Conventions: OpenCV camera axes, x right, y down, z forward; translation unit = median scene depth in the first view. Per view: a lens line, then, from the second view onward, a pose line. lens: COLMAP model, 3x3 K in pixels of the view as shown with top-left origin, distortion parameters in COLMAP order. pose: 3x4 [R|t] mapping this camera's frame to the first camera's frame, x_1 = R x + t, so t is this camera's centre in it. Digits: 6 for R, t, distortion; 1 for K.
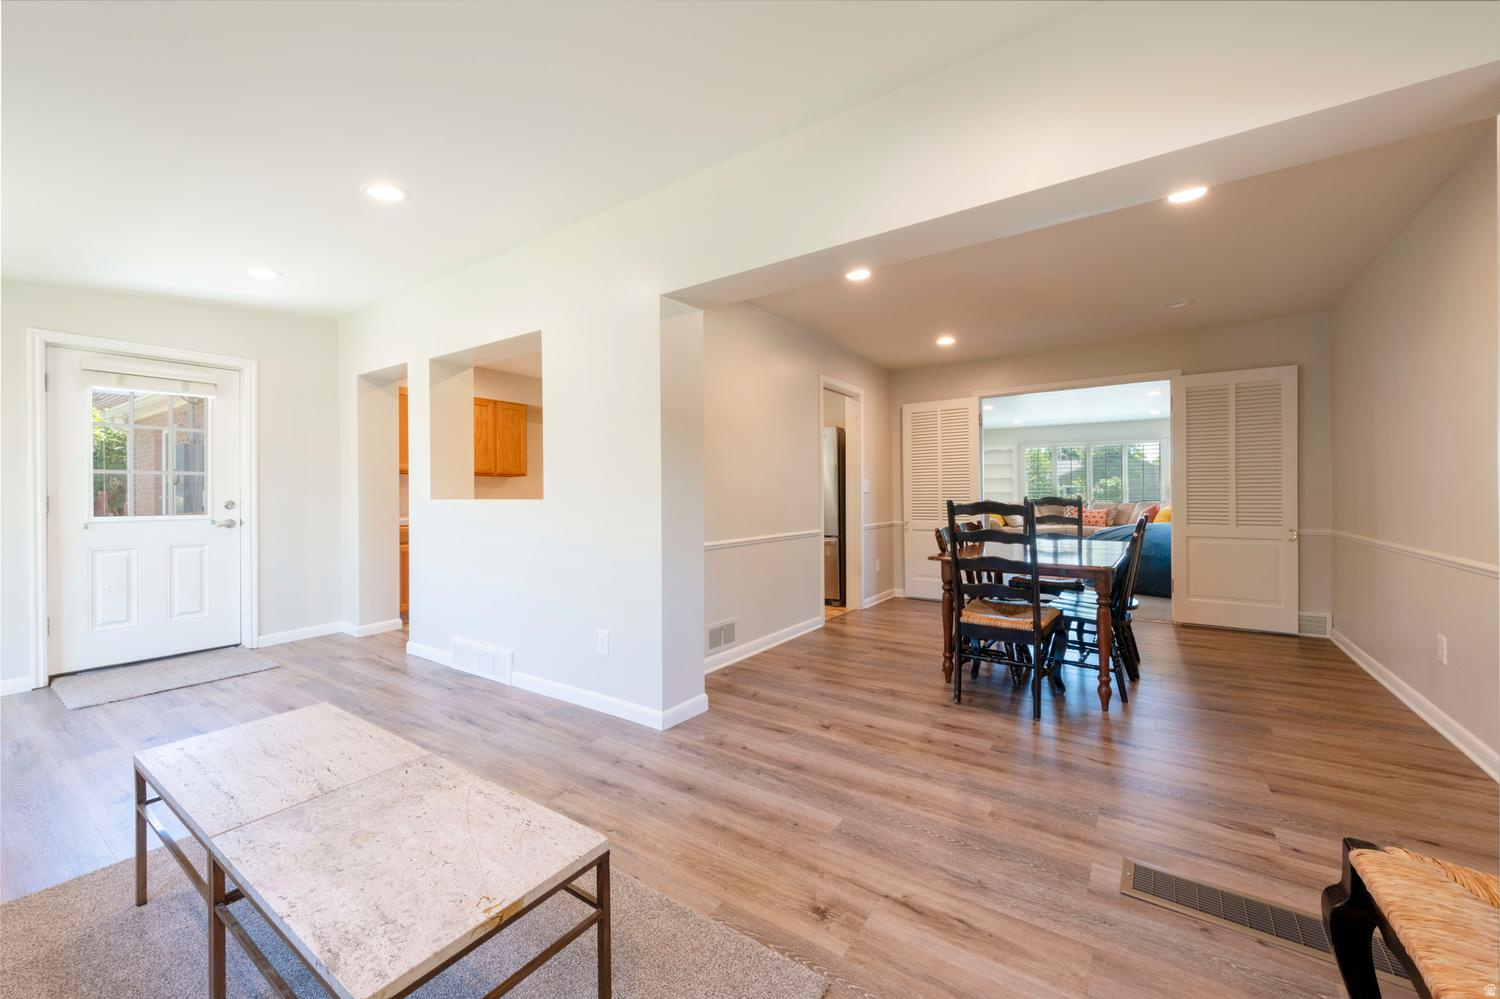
lens RADIAL K [[576.1, 0, 754.2], [0, 576.1, 492.3], [0, 0, 1]] dist [0.000714, -0.000042]
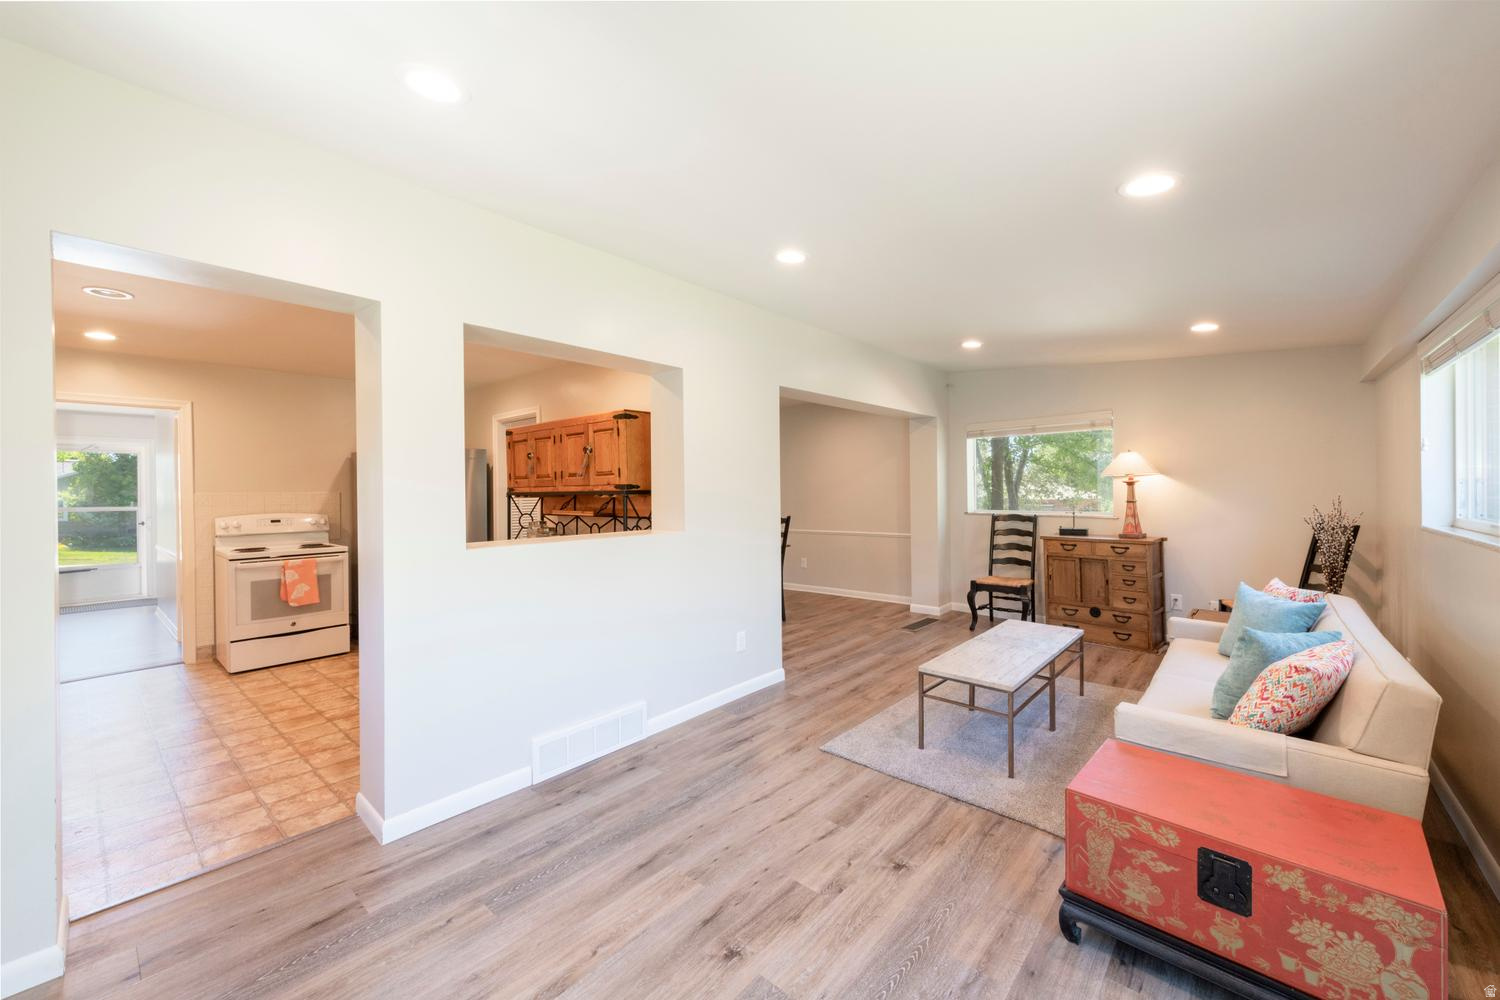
lens RADIAL K [[576.1, 0, 754.2], [0, 576.1, 492.8], [0, 0, 1]] dist [0.000714, -0.000042]
pose [[0.125674, 0.002610, 0.992068, -1.751030], [0.013349, 0.999902, -0.004321, -0.064017], [-0.991982, 0.013786, 0.125627, 0.945780]]
